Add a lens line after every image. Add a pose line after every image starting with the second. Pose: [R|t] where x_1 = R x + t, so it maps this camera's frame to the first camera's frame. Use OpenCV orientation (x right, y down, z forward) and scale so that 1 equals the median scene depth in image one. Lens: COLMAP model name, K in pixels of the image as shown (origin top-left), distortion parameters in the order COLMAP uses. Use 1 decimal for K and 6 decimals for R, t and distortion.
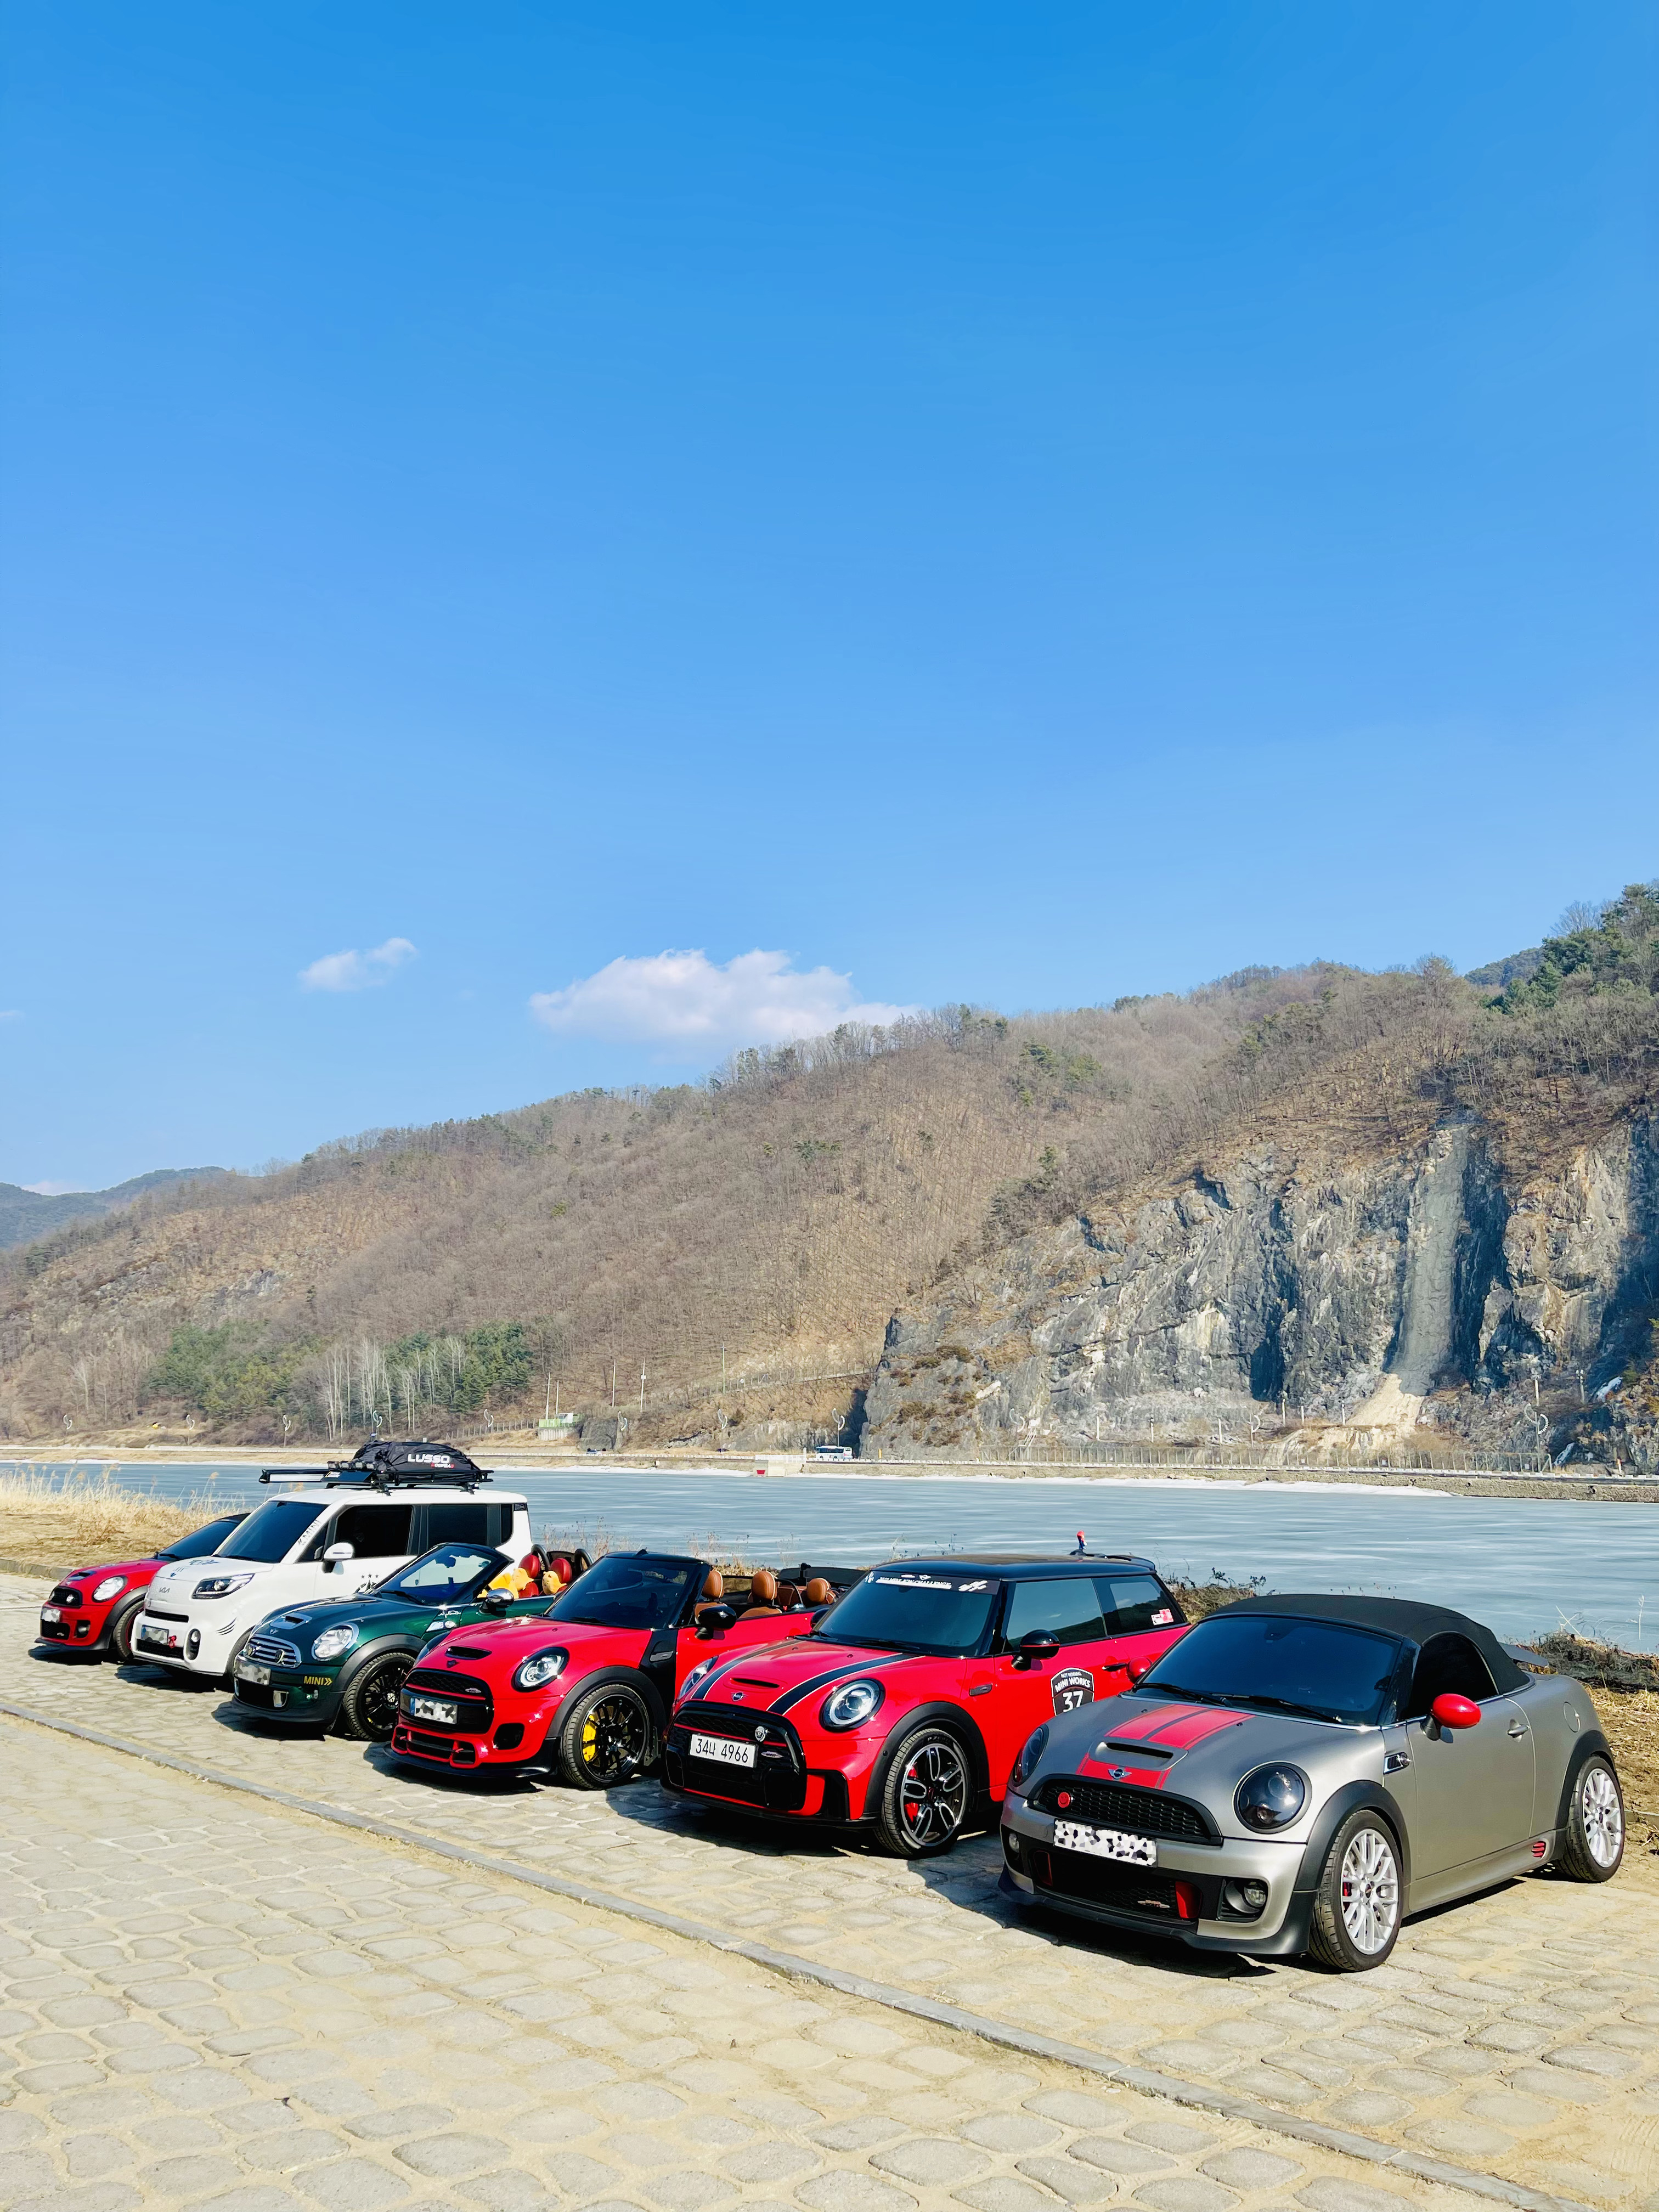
lens RADIAL K [[1656.4, 0, 824.4], [0, 1656.4, 1081.2], [0, 0, 1]] dist [0.064941, -0.068693]
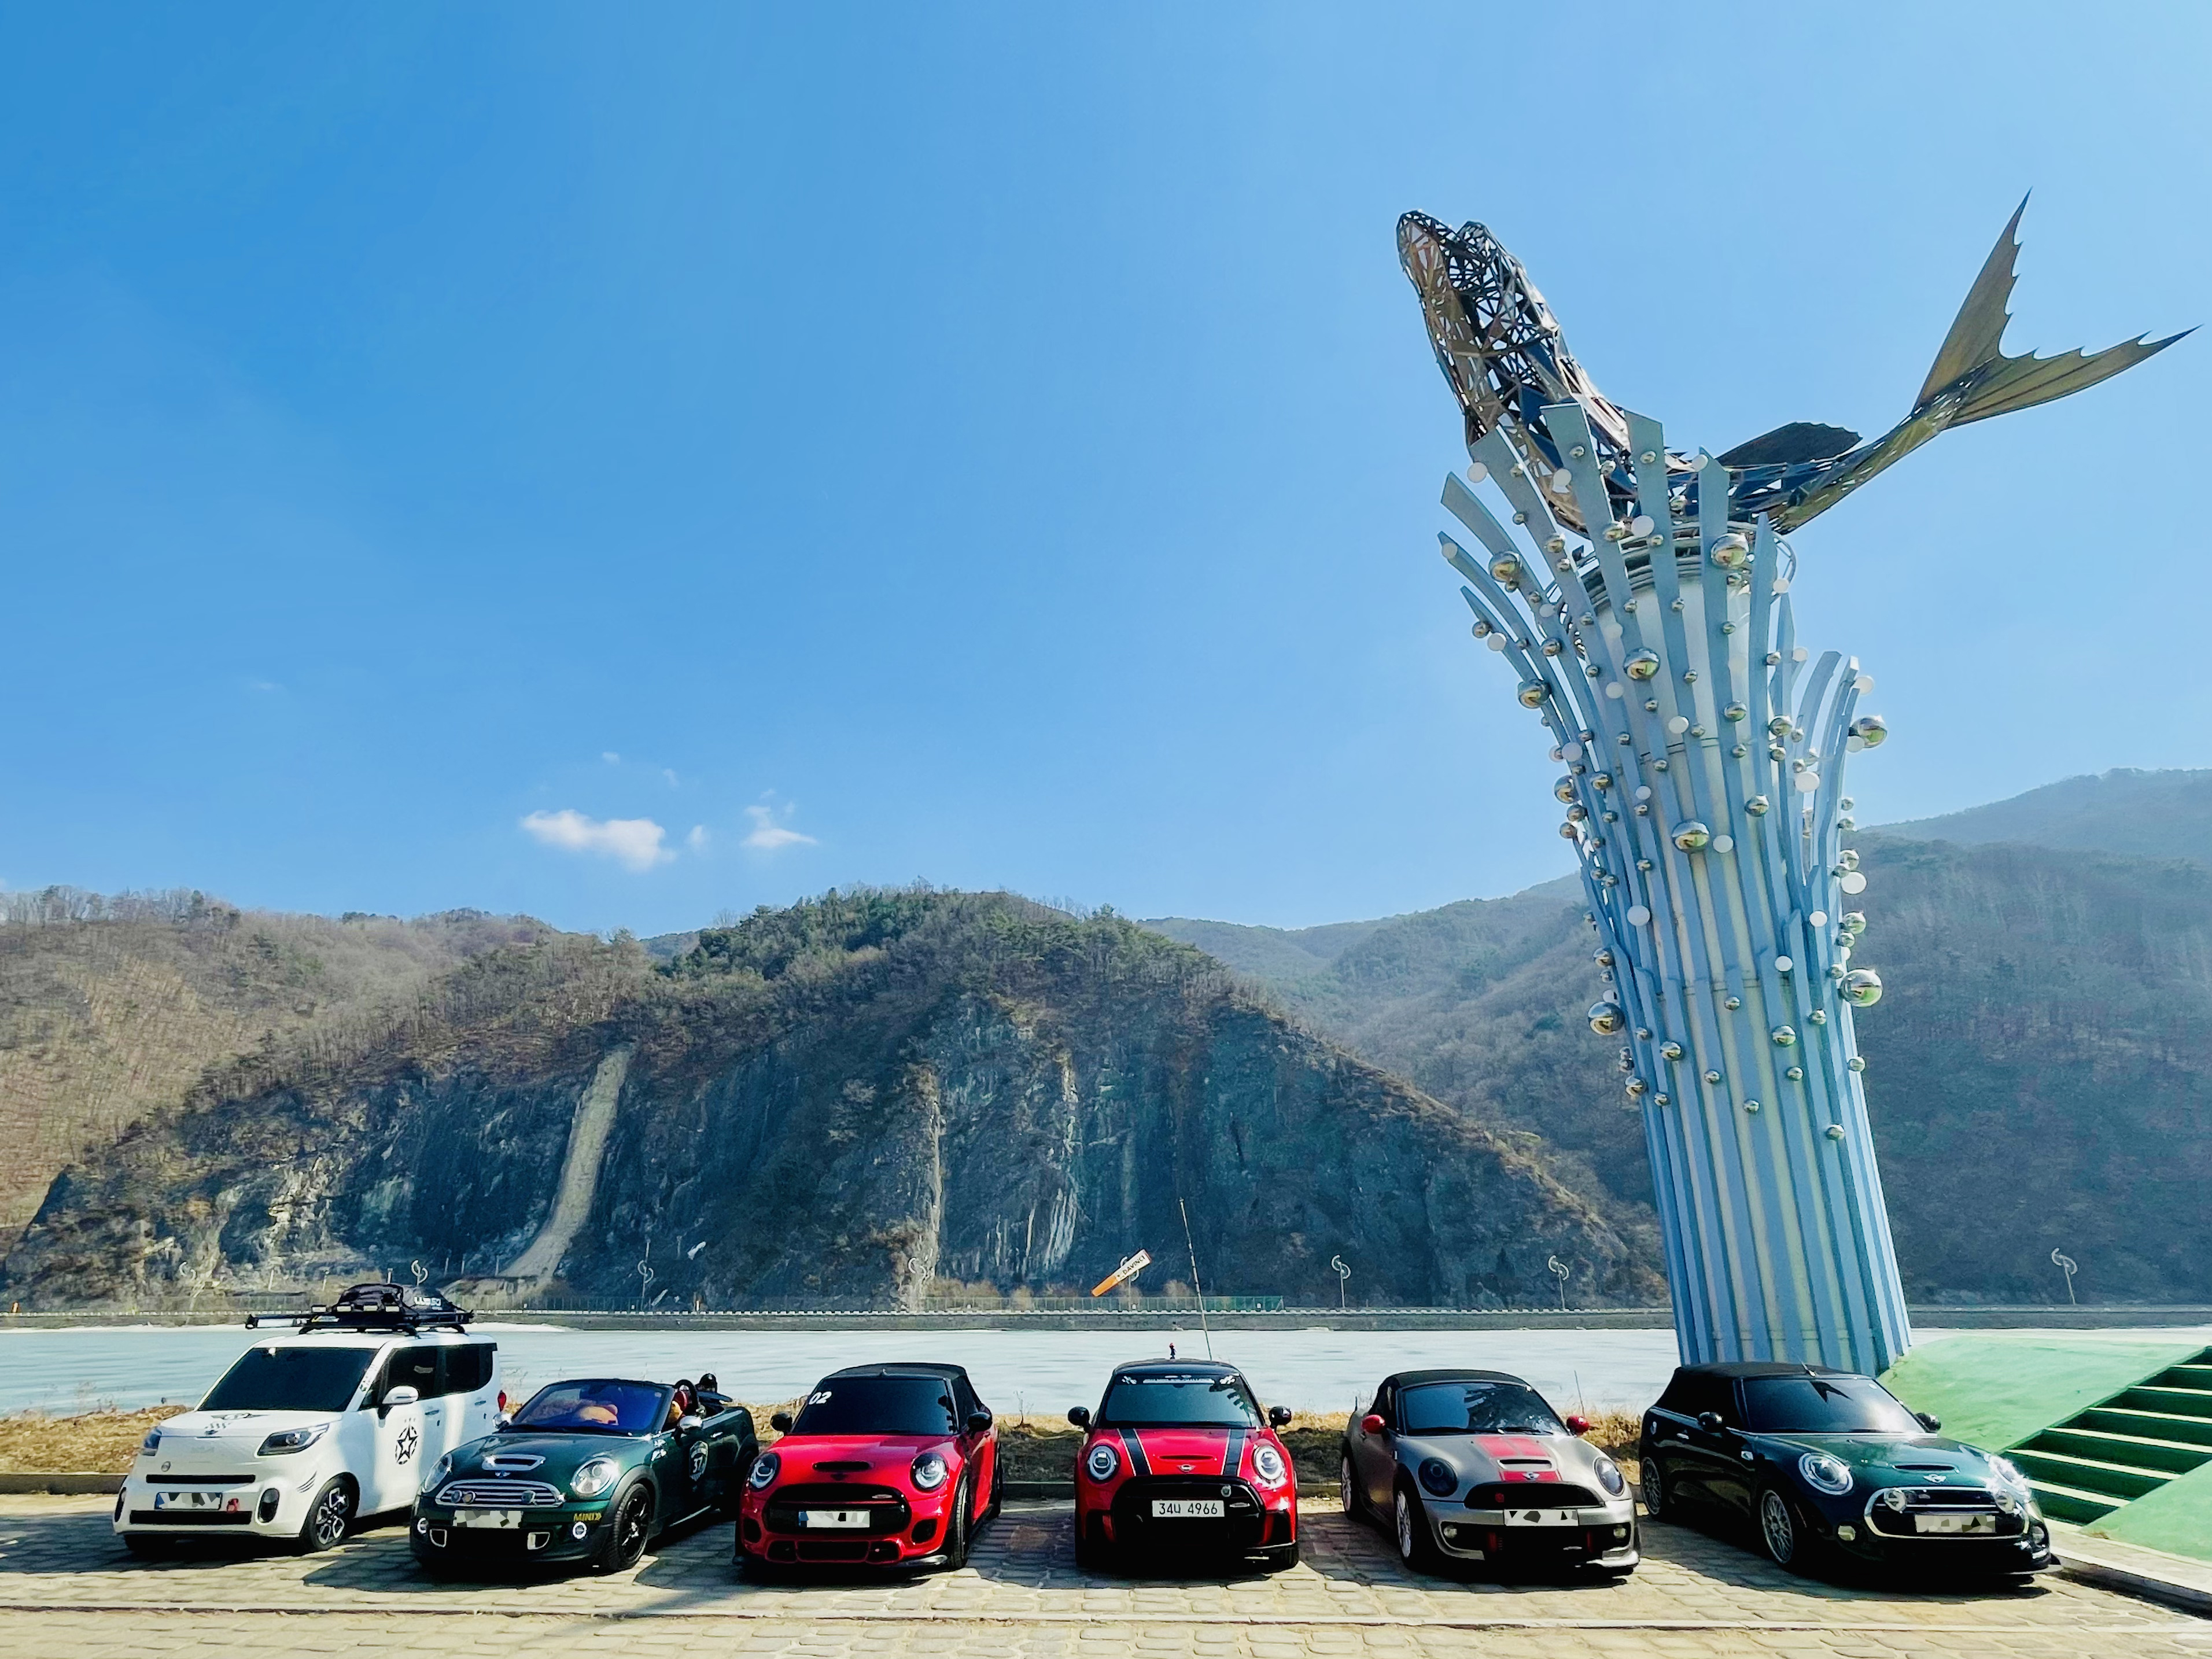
lens RADIAL K [[1215.8, 0, 1105.2], [0, 1215.8, 889.3], [0, 0, 1]] dist [-0.070836, 0.036169]
pose [[0.710902, 0.203474, 0.673214, -0.027248], [-0.127939, 0.978677, -0.160697, 0.002808], [-0.691556, 0.028110, 0.721775, 0.011777]]
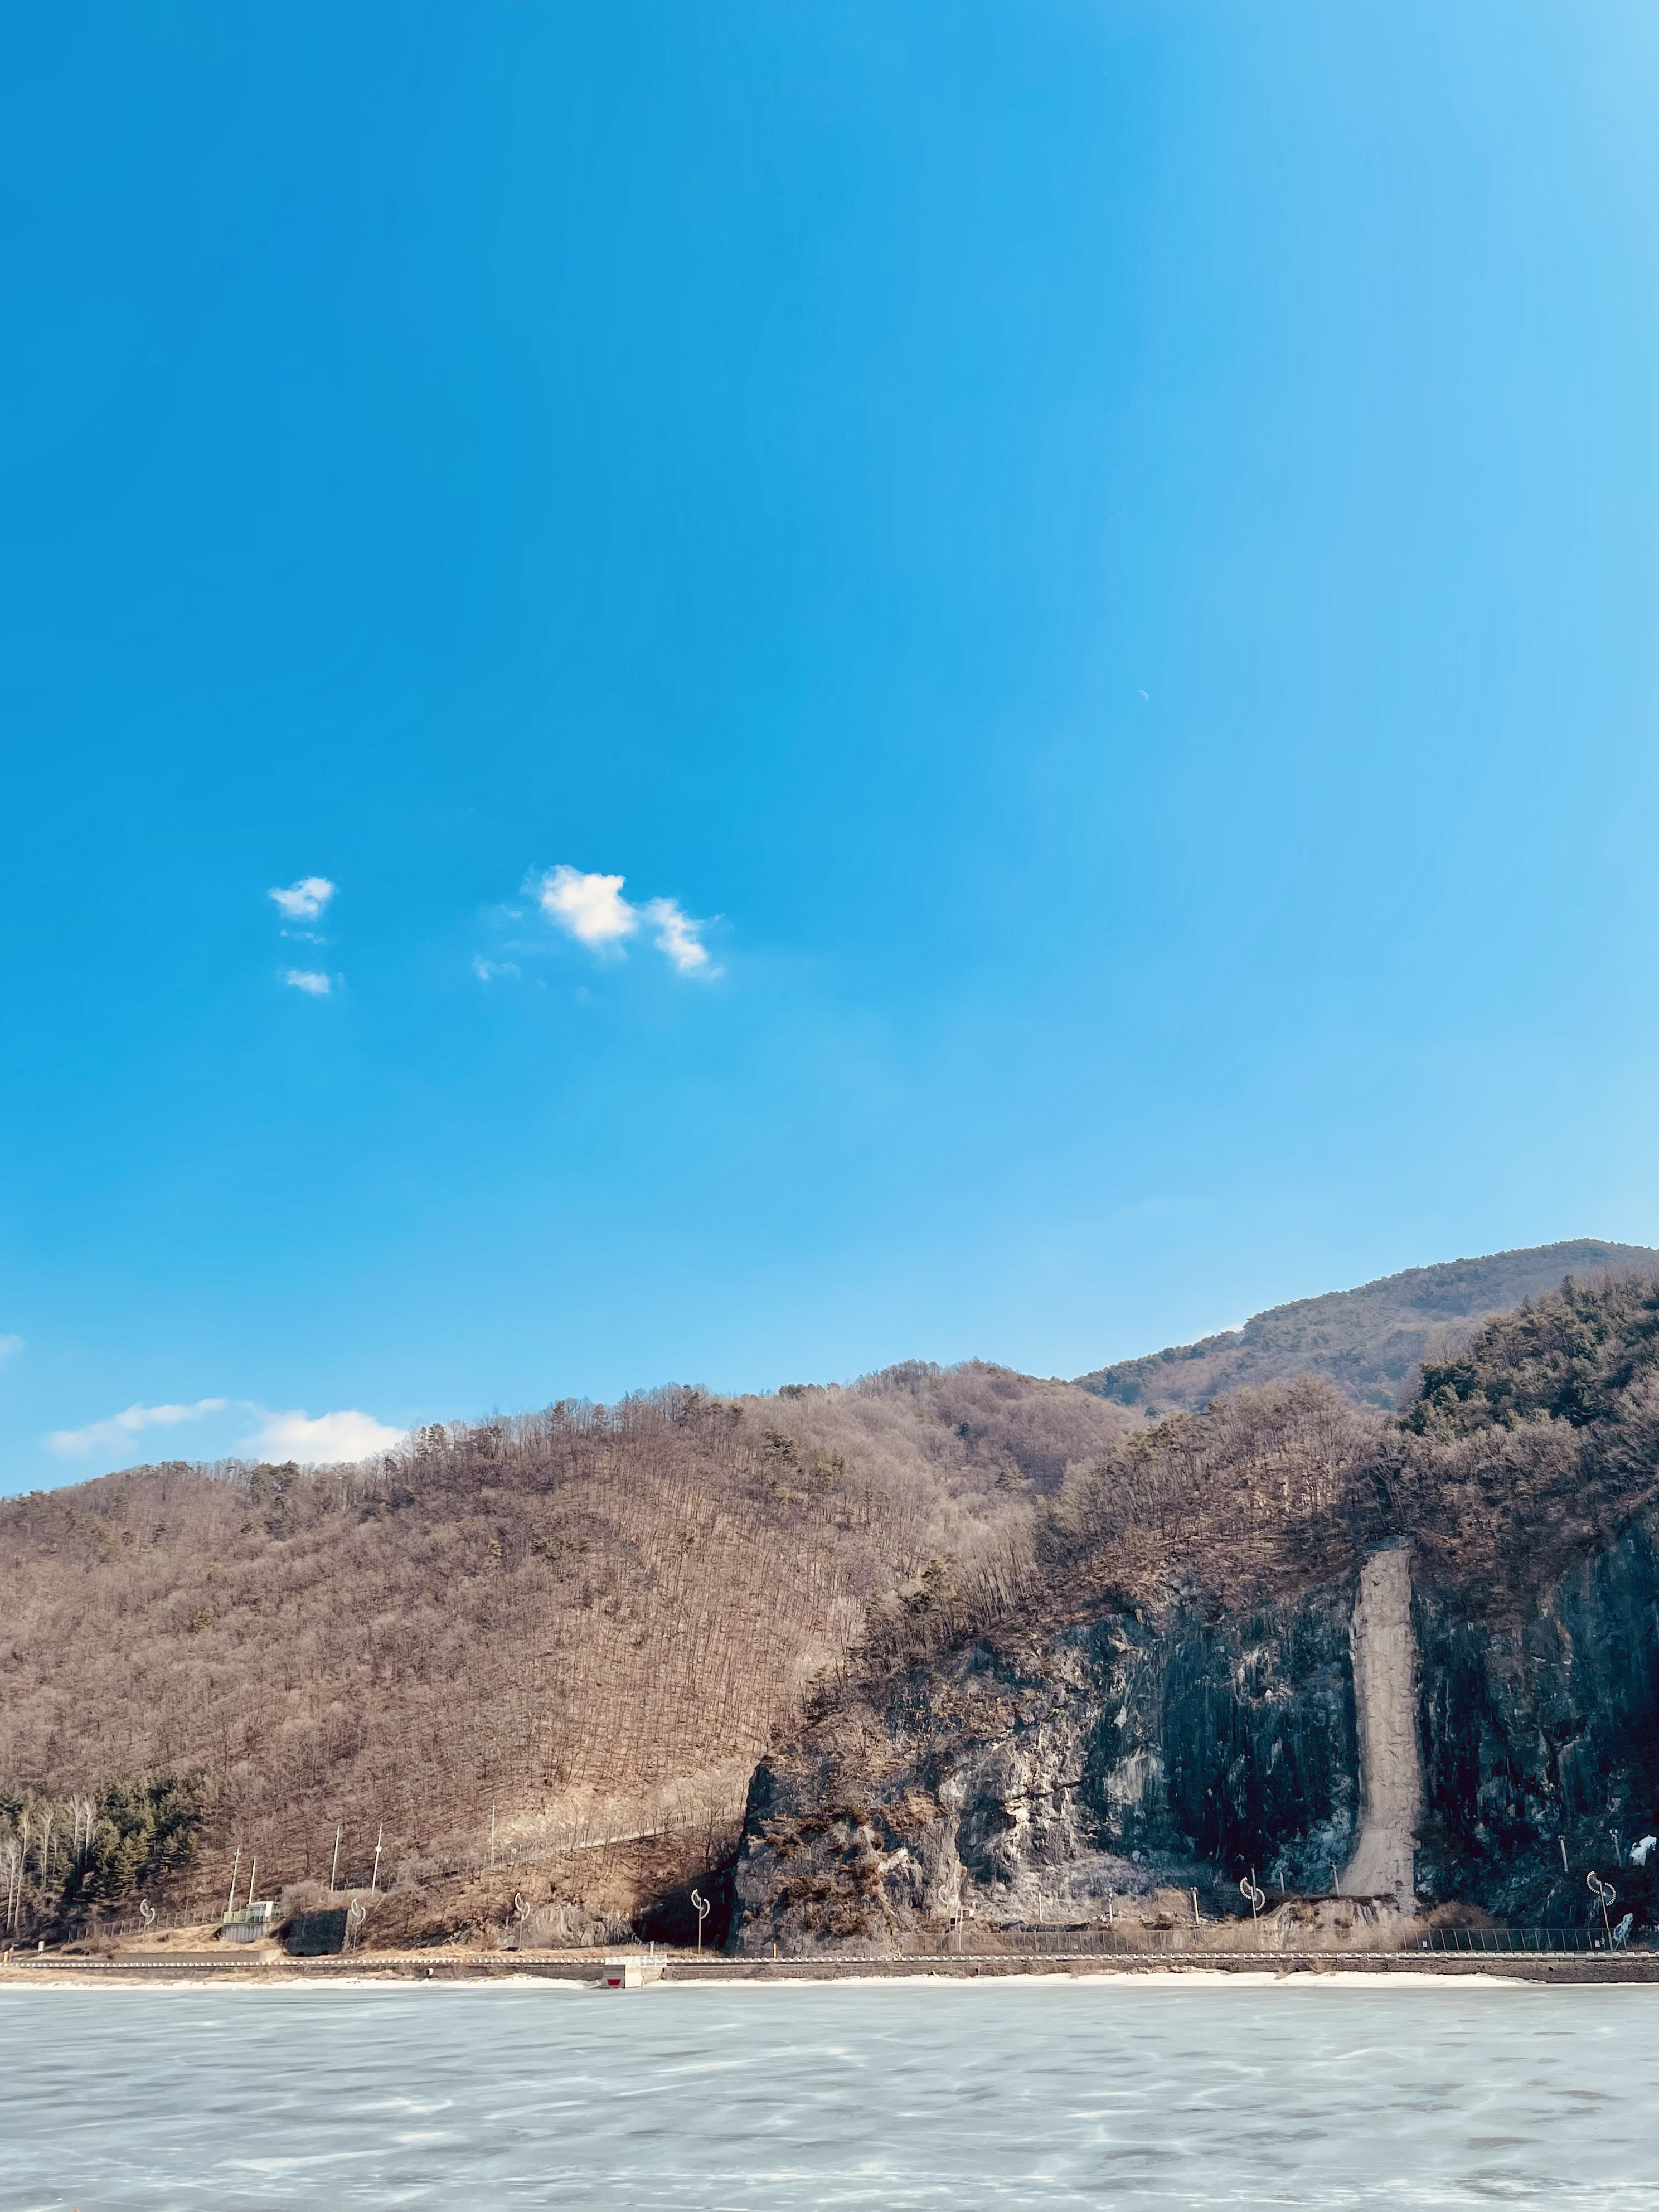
lens RADIAL K [[1656.4, 0, 824.4], [0, 1656.4, 1081.2], [0, 0, 1]] dist [0.064941, -0.068693]
pose [[0.938570, 0.115515, 0.325181, -0.265832], [-0.039964, 0.972355, -0.230062, -0.002783], [-0.342767, 0.202934, 0.917240, 0.151552]]
